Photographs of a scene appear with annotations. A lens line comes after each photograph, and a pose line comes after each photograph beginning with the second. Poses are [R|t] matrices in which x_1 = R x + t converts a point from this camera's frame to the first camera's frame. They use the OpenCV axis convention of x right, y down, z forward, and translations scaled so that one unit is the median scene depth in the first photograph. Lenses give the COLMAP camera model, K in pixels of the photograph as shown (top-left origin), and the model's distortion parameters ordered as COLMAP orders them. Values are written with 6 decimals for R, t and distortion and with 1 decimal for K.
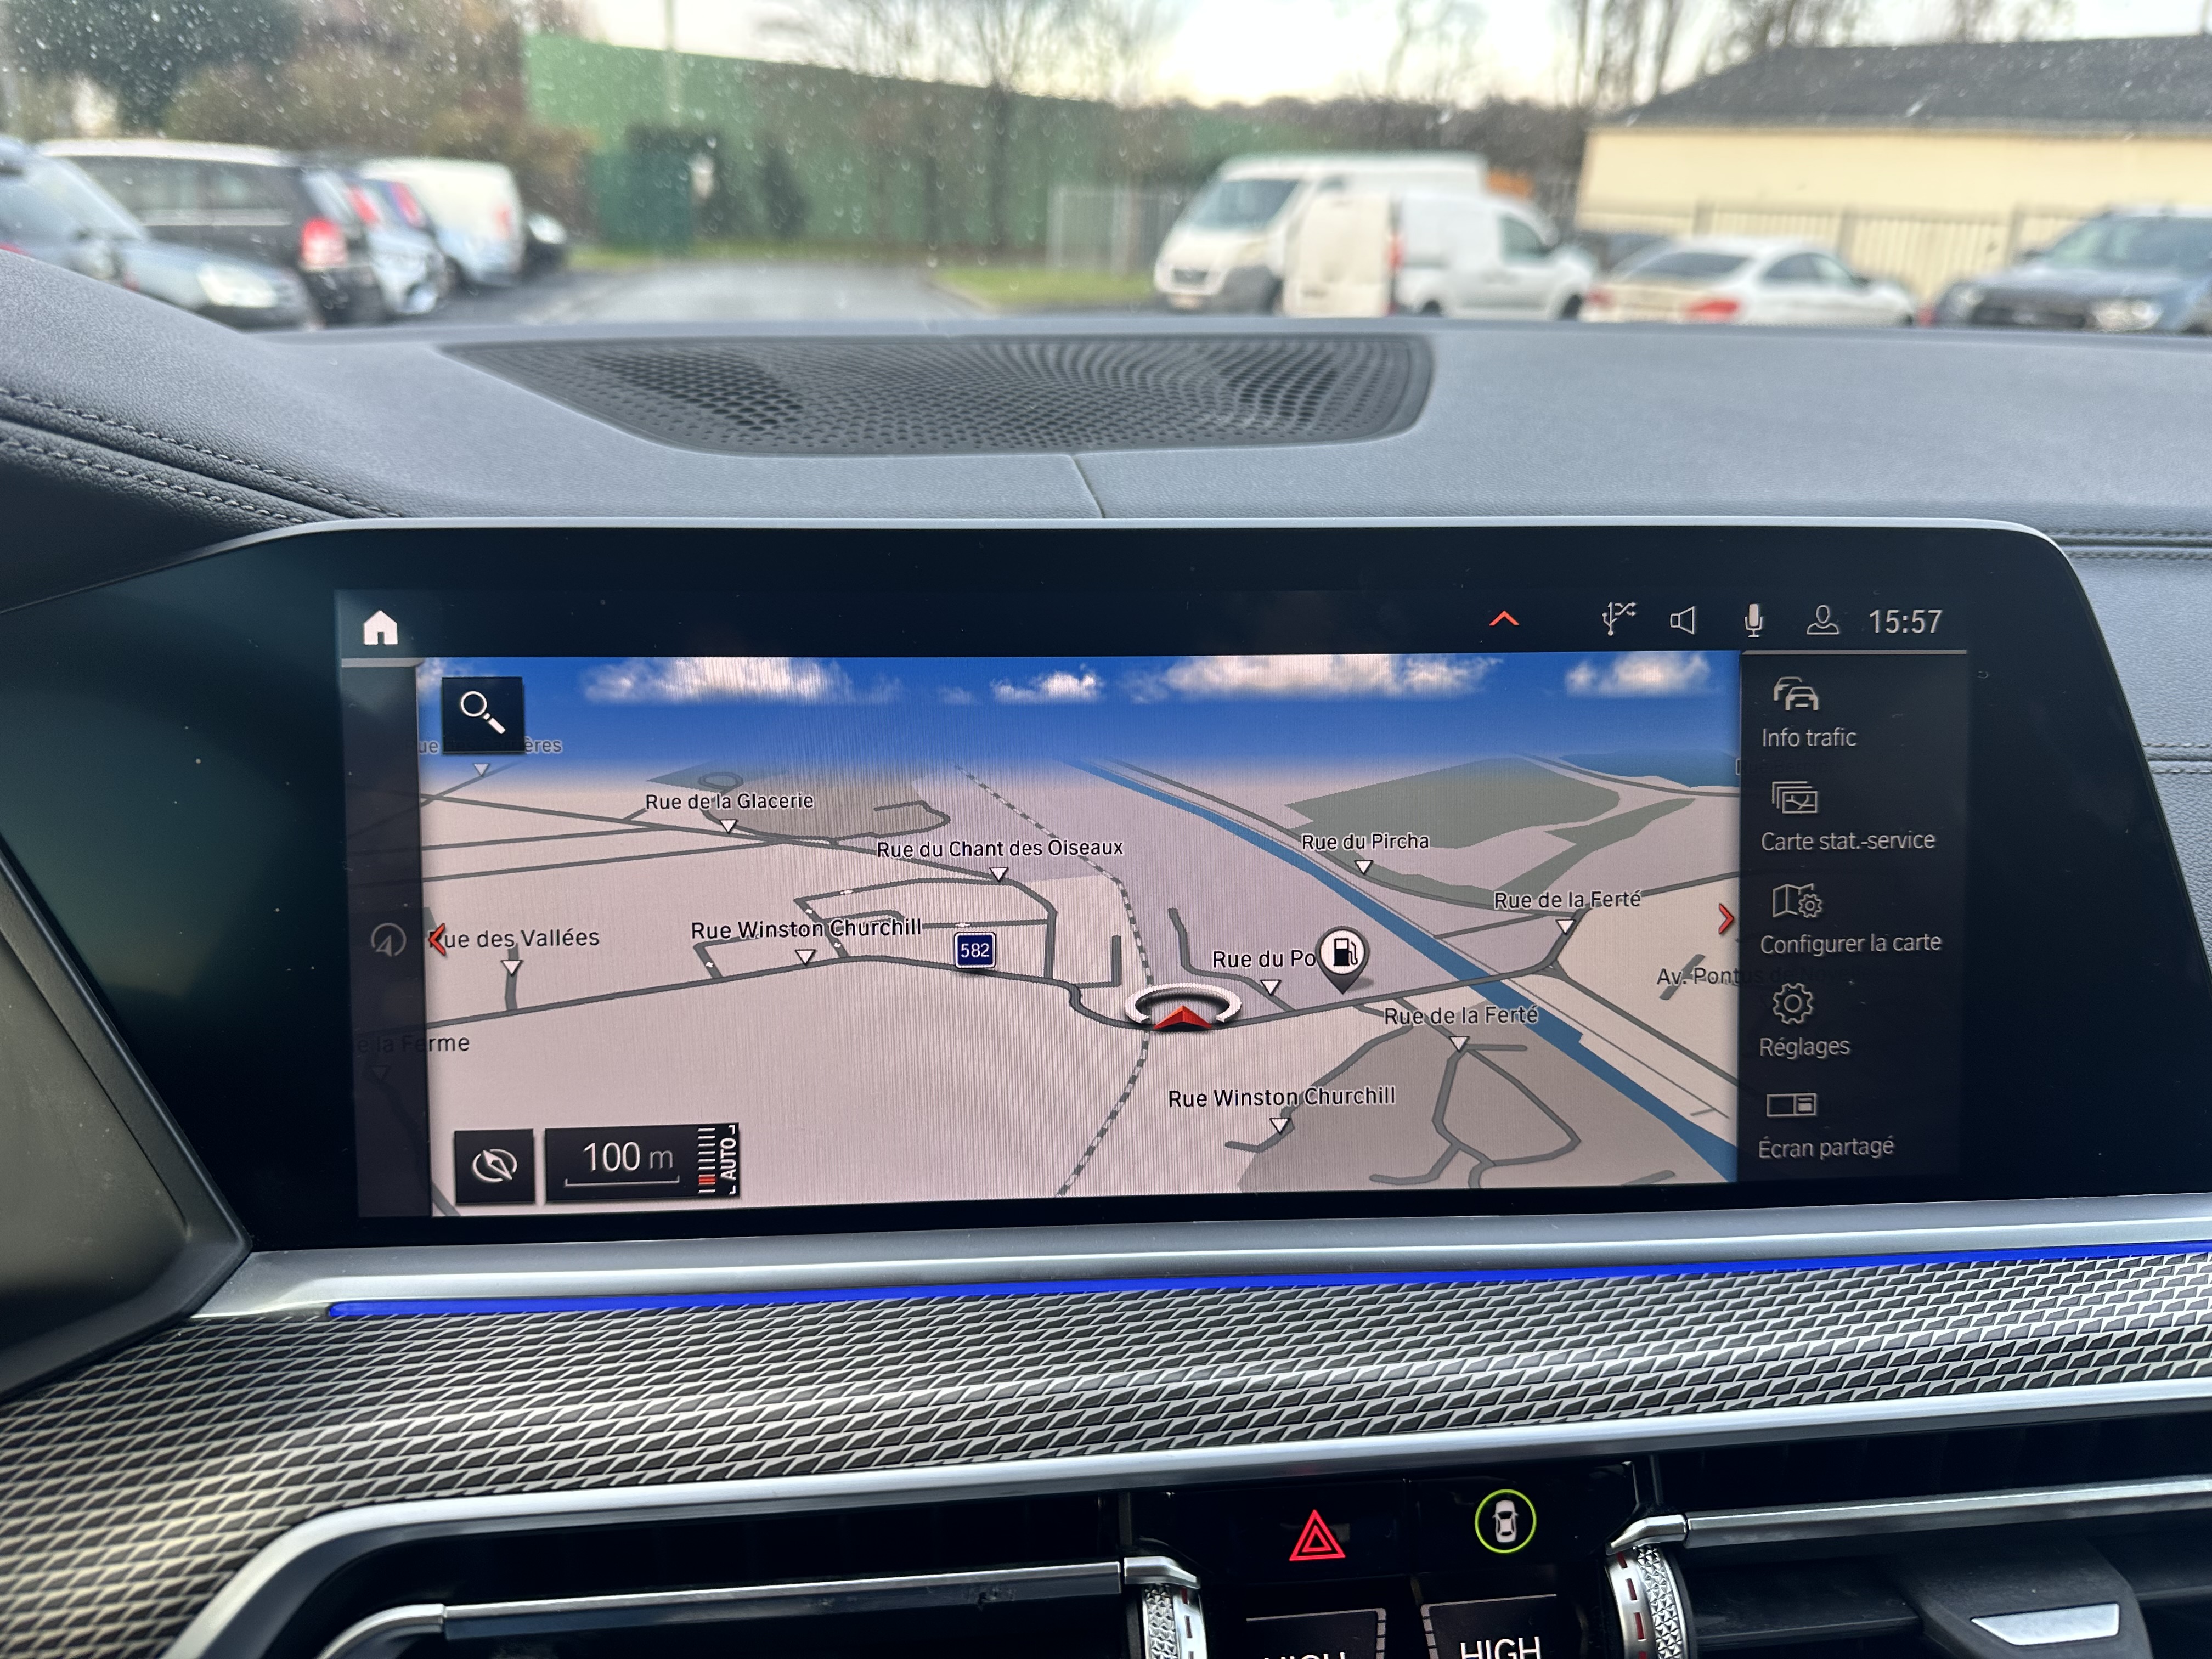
lens RADIAL K [[1561.7, 0, 1114.3], [0, 1561.7, 844.5], [0, 0, 1]] dist [0.021987, -0.046275]
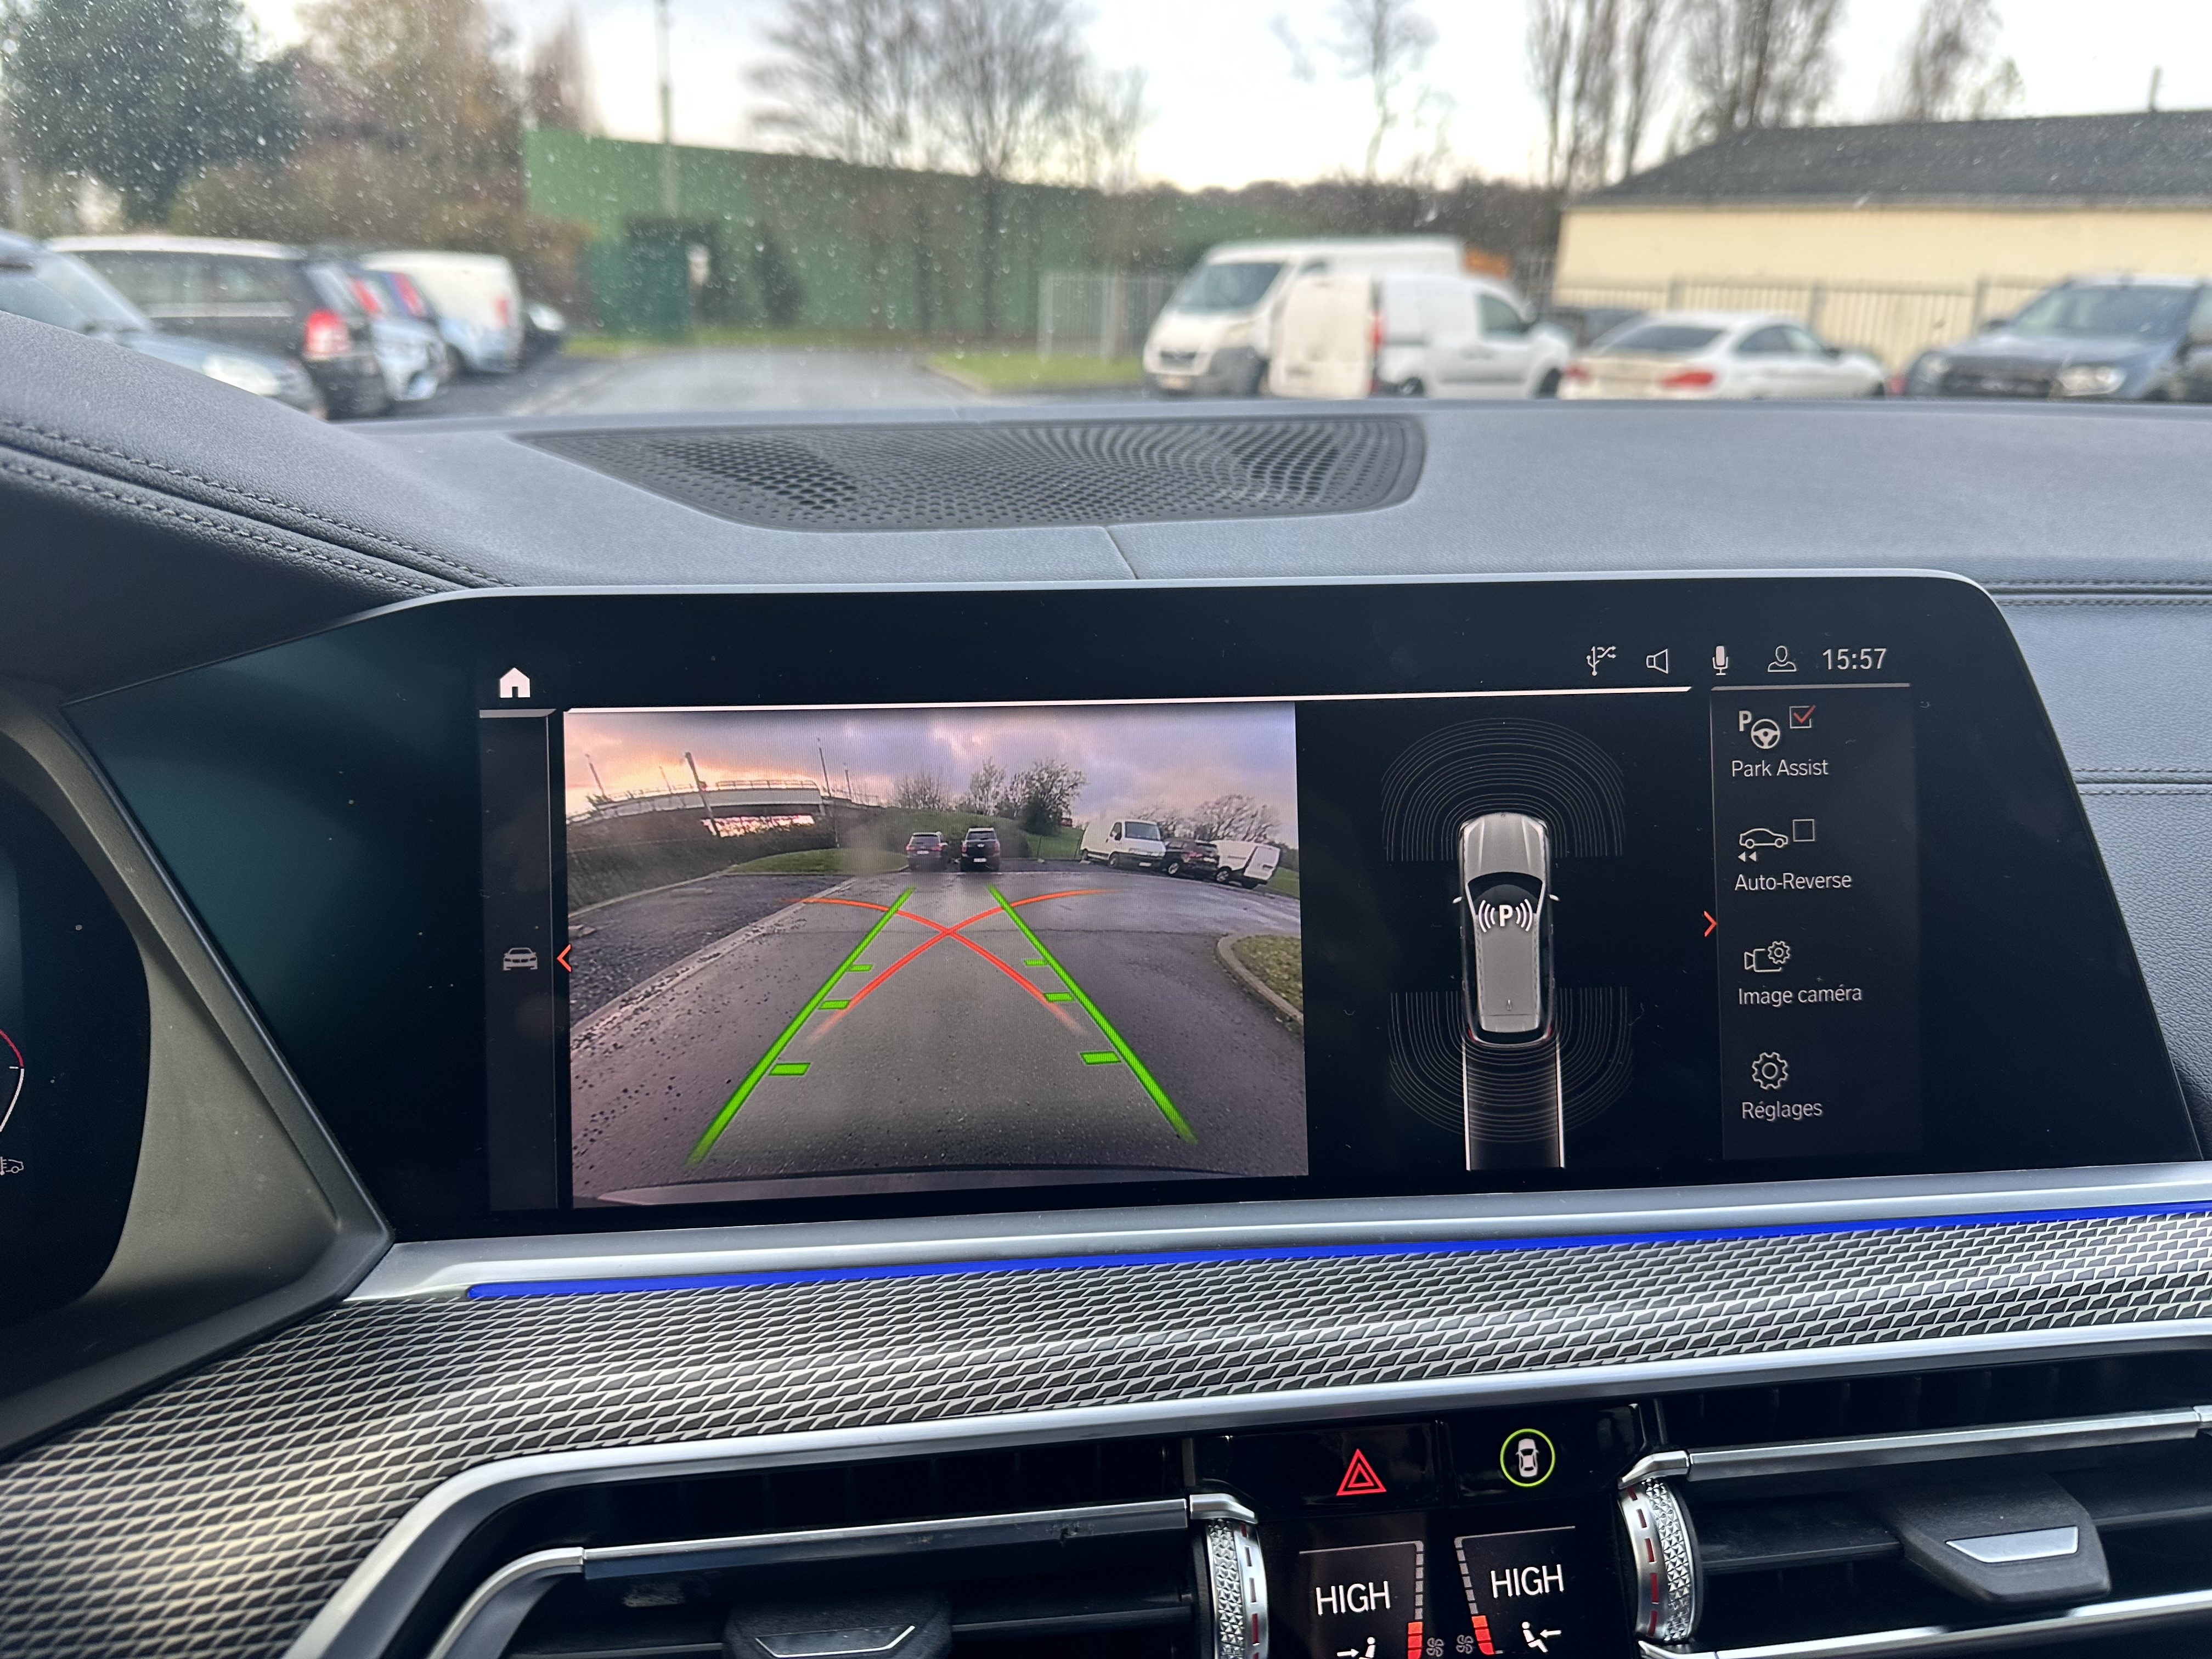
lens RADIAL K [[1561.7, 0, 1126.7], [0, 1561.7, 828.9], [0, 0, 1]] dist [0.021987, -0.046275]
pose [[0.999823, -0.015408, 0.010783, -0.036881], [0.015975, 0.998381, -0.054599, 0.033703], [-0.009924, 0.054762, 0.998450, -0.123562]]
